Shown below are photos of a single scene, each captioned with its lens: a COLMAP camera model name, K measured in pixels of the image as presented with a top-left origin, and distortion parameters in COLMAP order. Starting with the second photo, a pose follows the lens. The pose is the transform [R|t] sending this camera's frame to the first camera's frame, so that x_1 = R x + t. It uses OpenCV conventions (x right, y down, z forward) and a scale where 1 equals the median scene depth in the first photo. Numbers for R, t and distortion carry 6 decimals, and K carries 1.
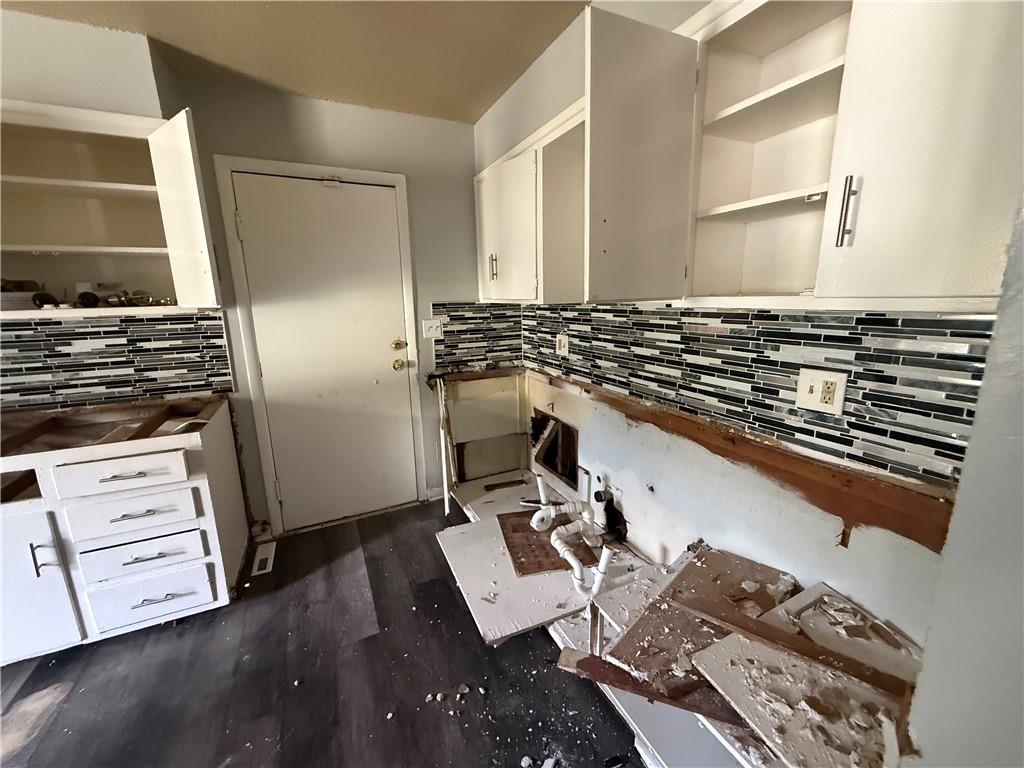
lens RADIAL K [[409.2, 0, 510.3], [0, 409.2, 382.3], [0, 0, 1]] dist [-0.001616, -0.000128]
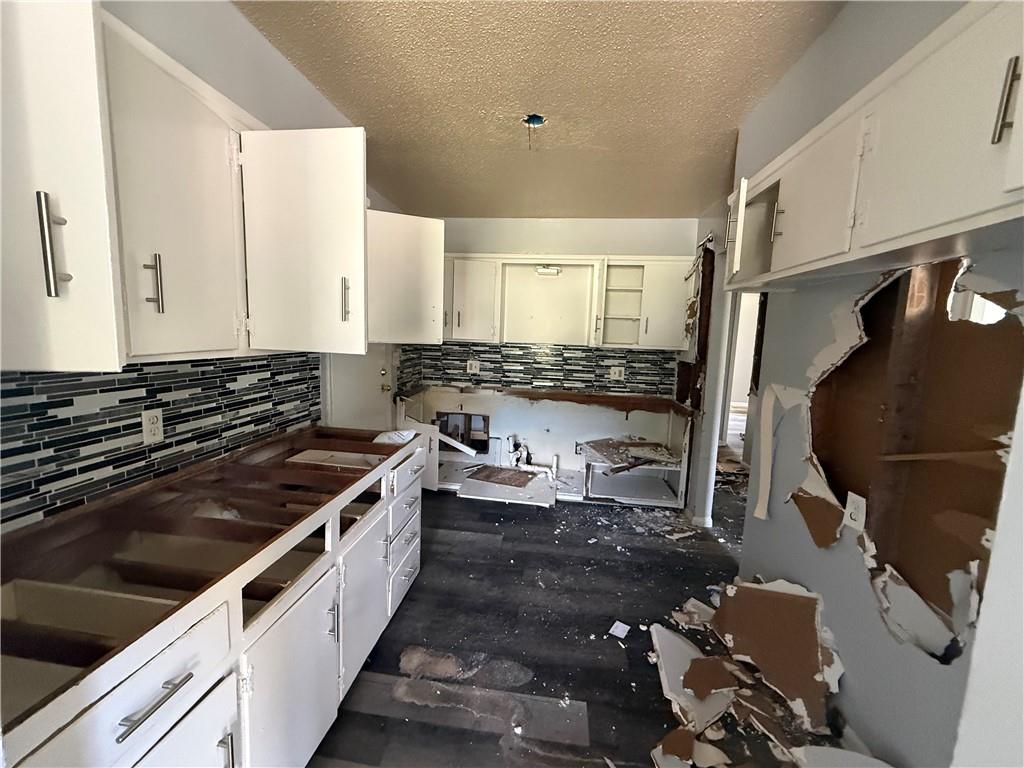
lens RADIAL K [[409.2, 0, 508.6], [0, 409.2, 382.8], [0, 0, 1]] dist [-0.001616, -0.000128]
pose [[0.533937, -0.067805, 0.842801, -1.418923], [0.131253, 0.991343, -0.003396, -0.003513], [-0.835275, 0.112433, 0.538214, -0.000521]]
